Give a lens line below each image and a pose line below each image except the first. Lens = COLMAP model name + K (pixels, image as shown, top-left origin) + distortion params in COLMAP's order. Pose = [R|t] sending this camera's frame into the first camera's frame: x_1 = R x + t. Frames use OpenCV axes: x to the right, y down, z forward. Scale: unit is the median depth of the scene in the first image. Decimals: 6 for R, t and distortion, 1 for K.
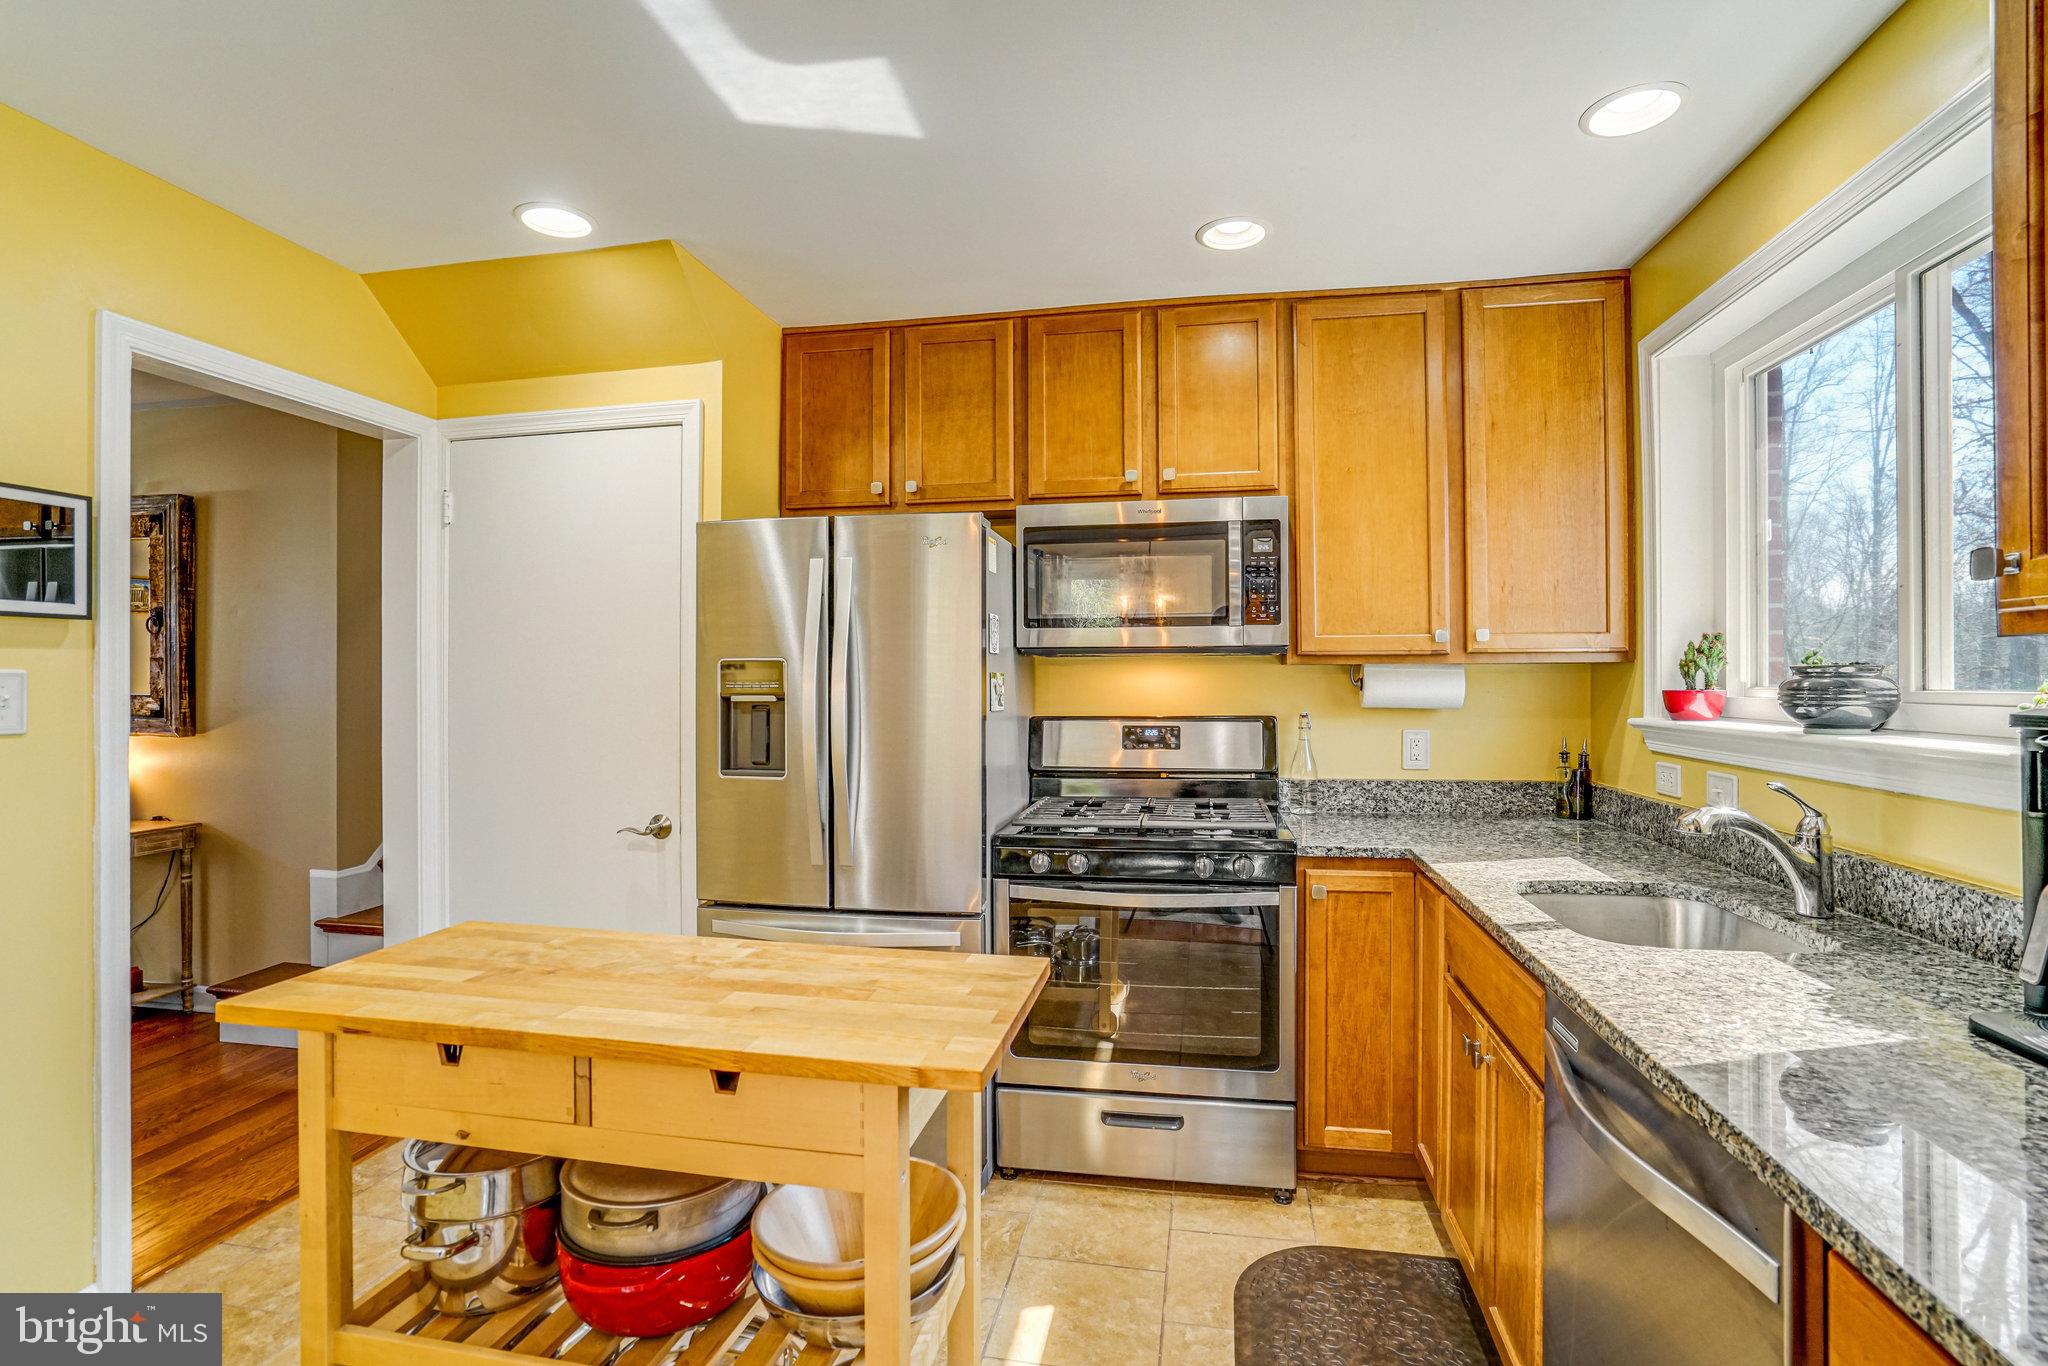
lens RADIAL K [[940.9, 0, 1016.3], [0, 940.9, 674.5], [0, 0, 1]] dist [-0.038096, 0.000217]
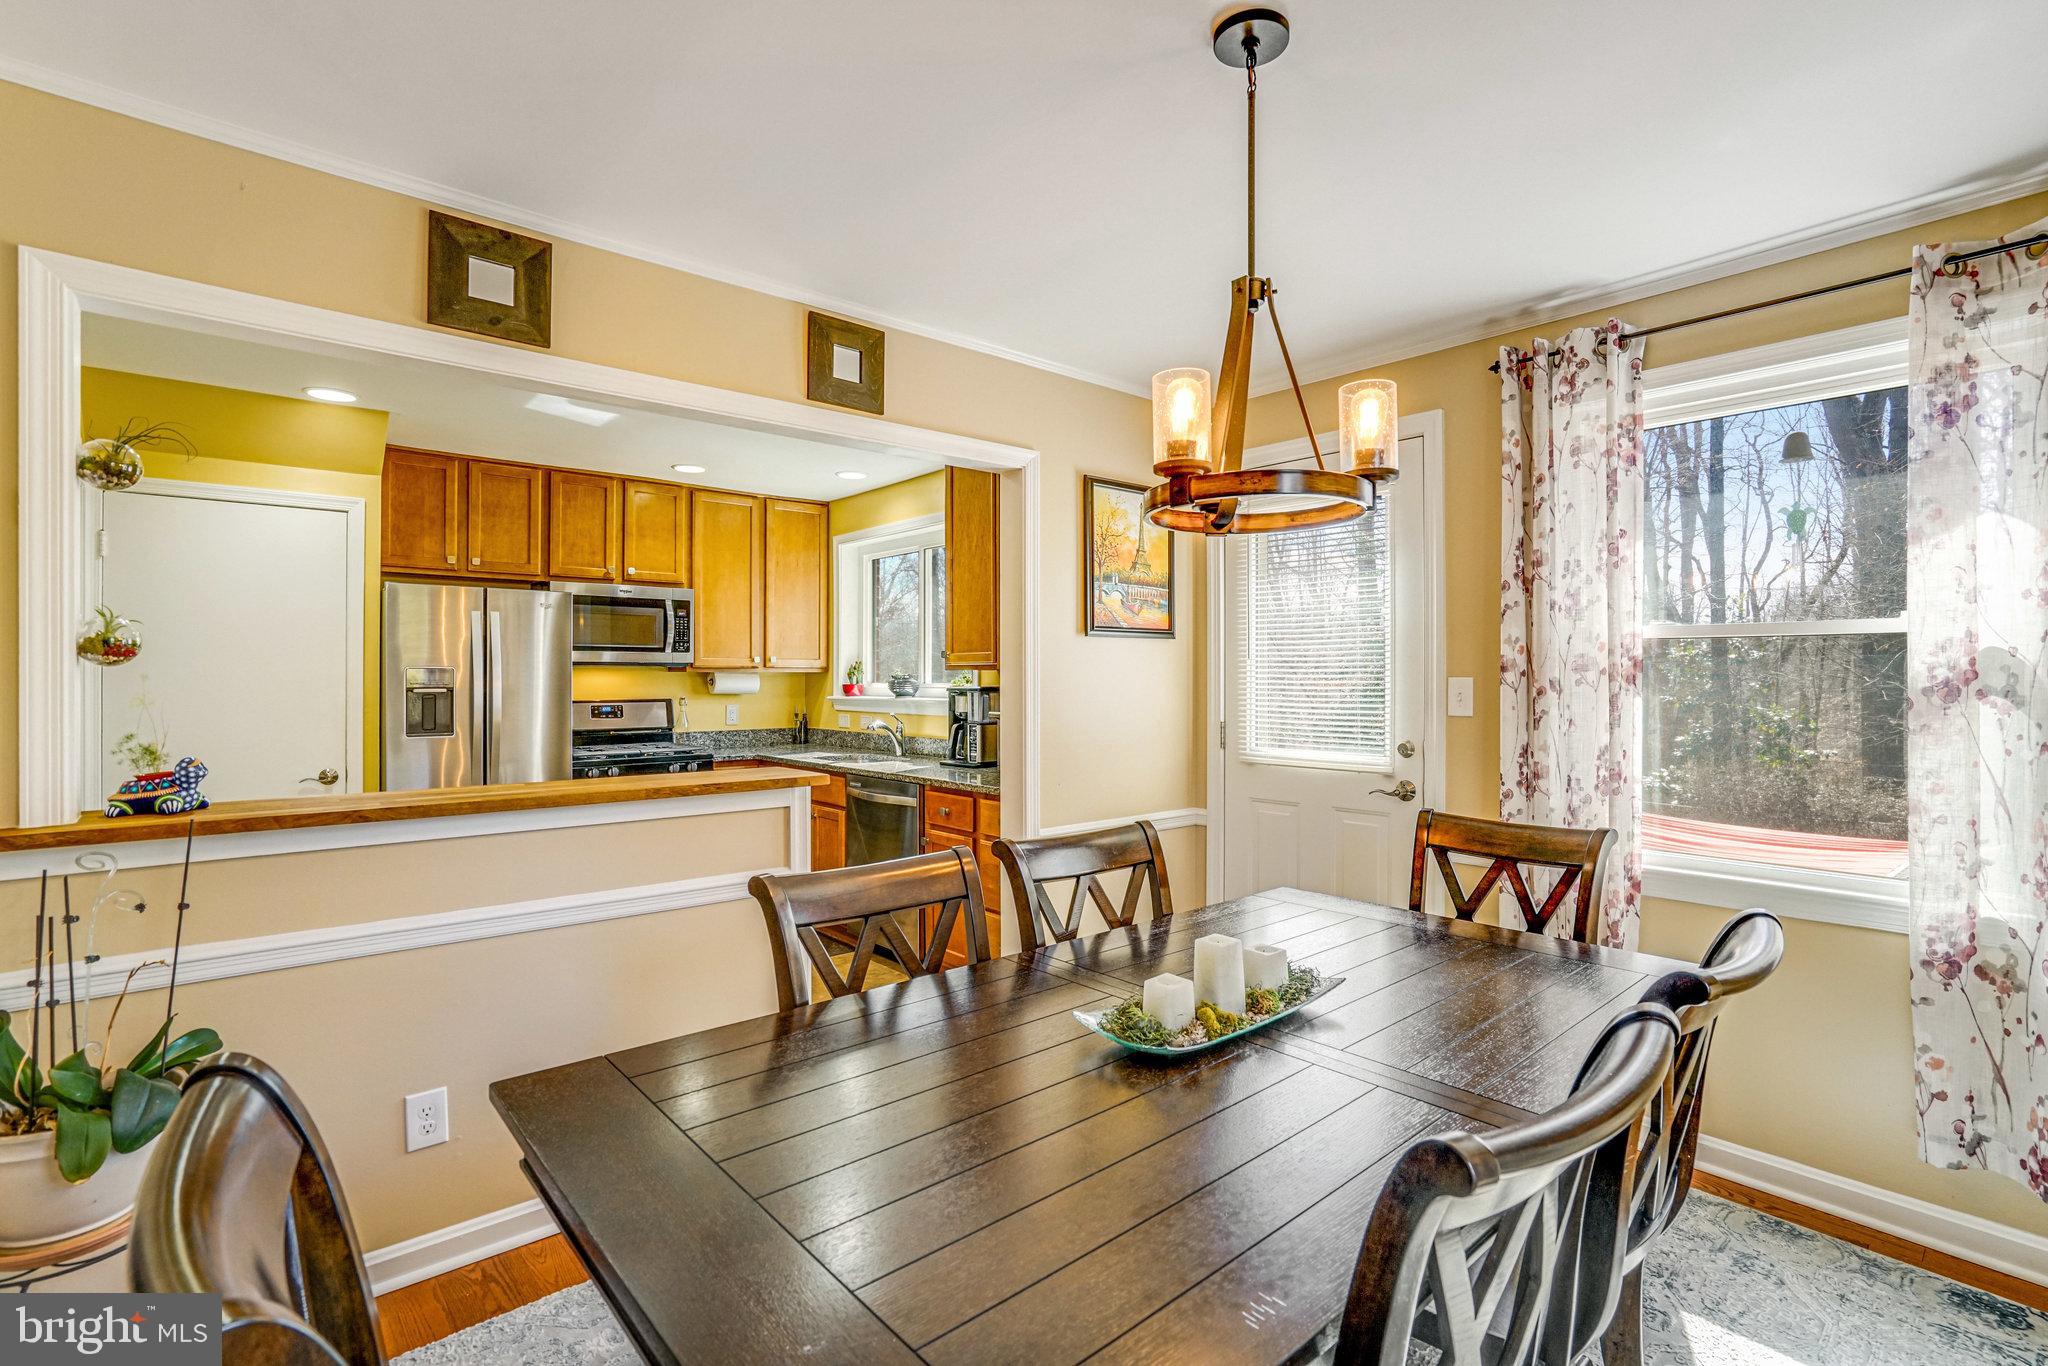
lens RADIAL K [[940.9, 0, 1016.3], [0, 940.9, 674.5], [0, 0, 1]] dist [-0.038096, 0.000217]
pose [[0.608859, 0.004660, 0.793265, -0.856524], [-0.003402, 0.999989, -0.003263, -0.002052], [-0.793271, -0.000712, 0.608868, -0.756990]]
